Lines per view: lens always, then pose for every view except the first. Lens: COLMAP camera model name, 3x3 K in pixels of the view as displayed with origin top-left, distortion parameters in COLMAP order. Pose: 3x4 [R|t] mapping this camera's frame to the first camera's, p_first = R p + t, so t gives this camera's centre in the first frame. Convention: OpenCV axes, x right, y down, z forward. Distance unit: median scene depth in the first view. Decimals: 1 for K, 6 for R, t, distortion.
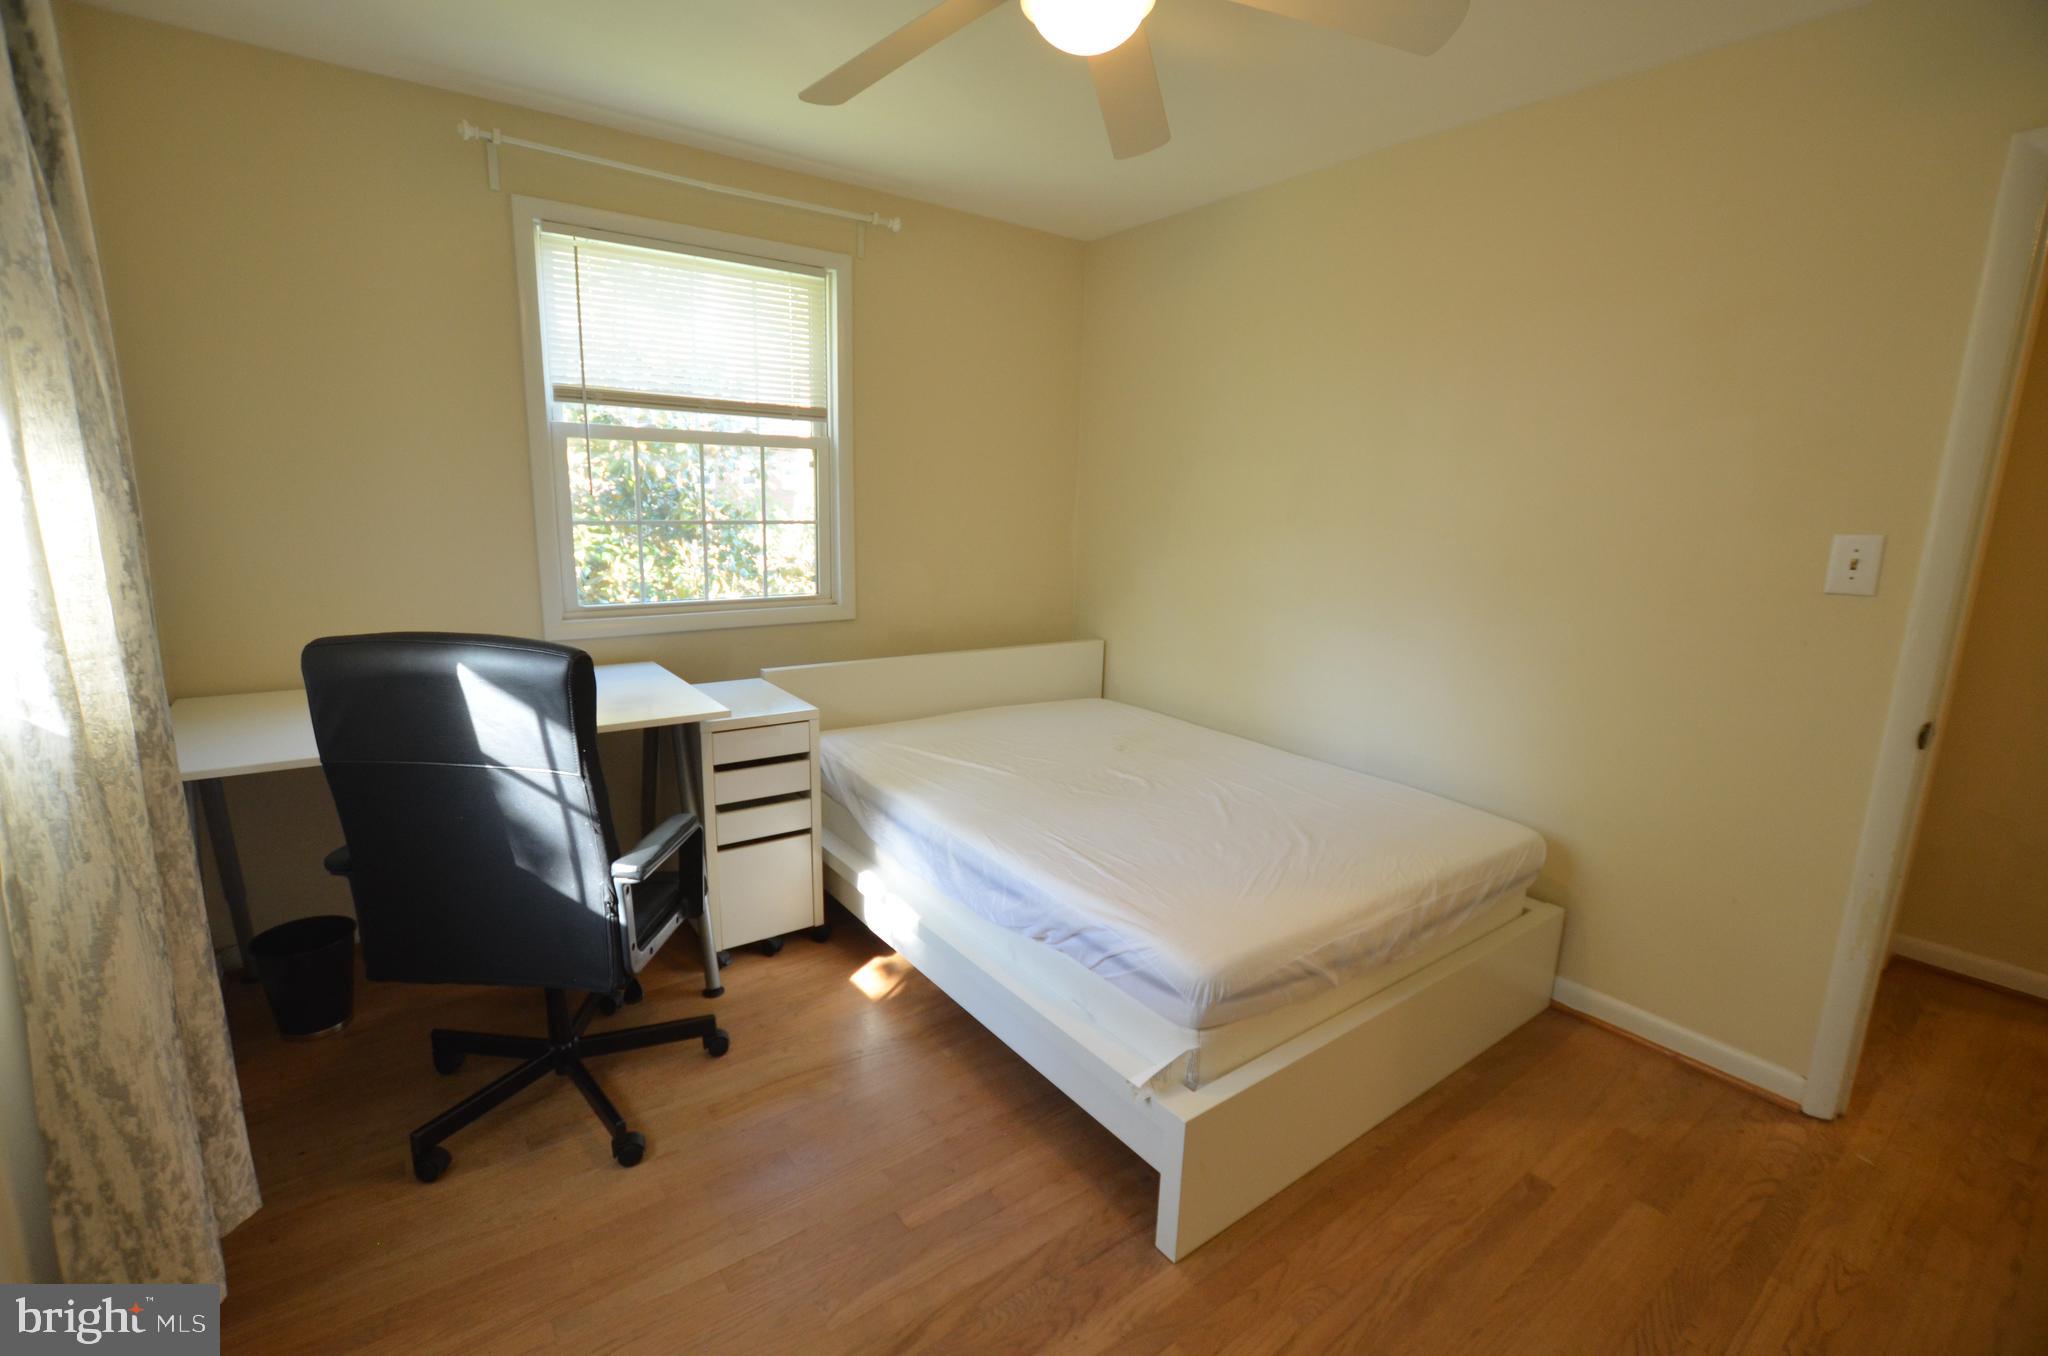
lens RADIAL K [[899.4, 0, 1024.0], [0, 899.4, 678.0], [0, 0, 1]] dist [-0.024592, 0.000832]
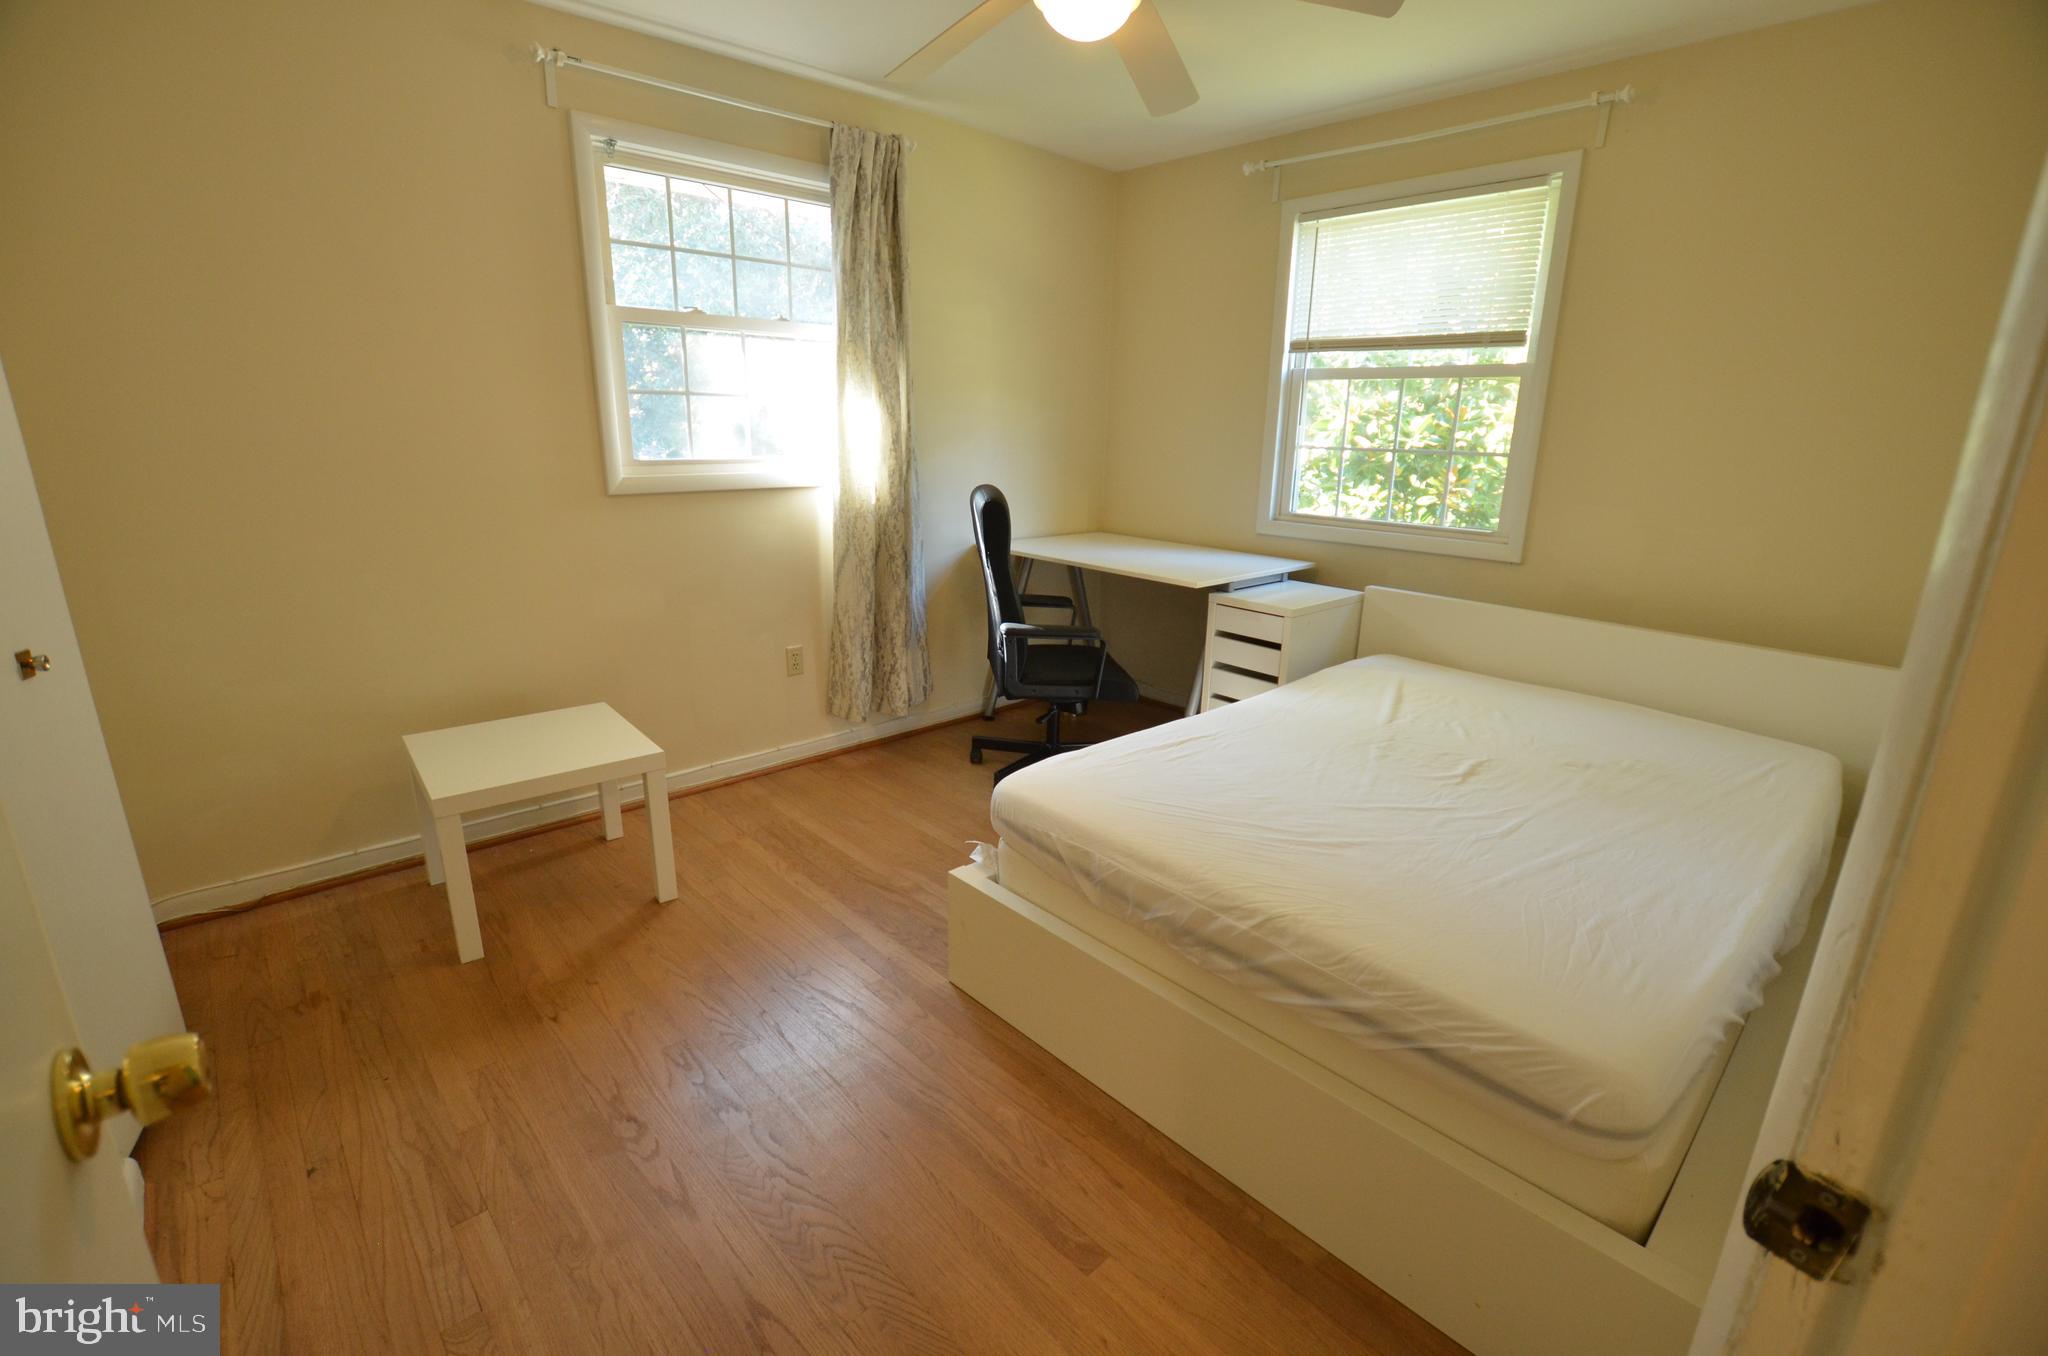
lens RADIAL K [[899.4, 0, 1024.0], [0, 899.4, 678.0], [0, 0, 1]] dist [-0.024592, 0.000832]
pose [[0.112028, 0.248656, -0.962091, 0.835191], [-0.212397, 0.951803, 0.221265, -0.061635], [0.970740, 0.179558, 0.159443, 0.494240]]
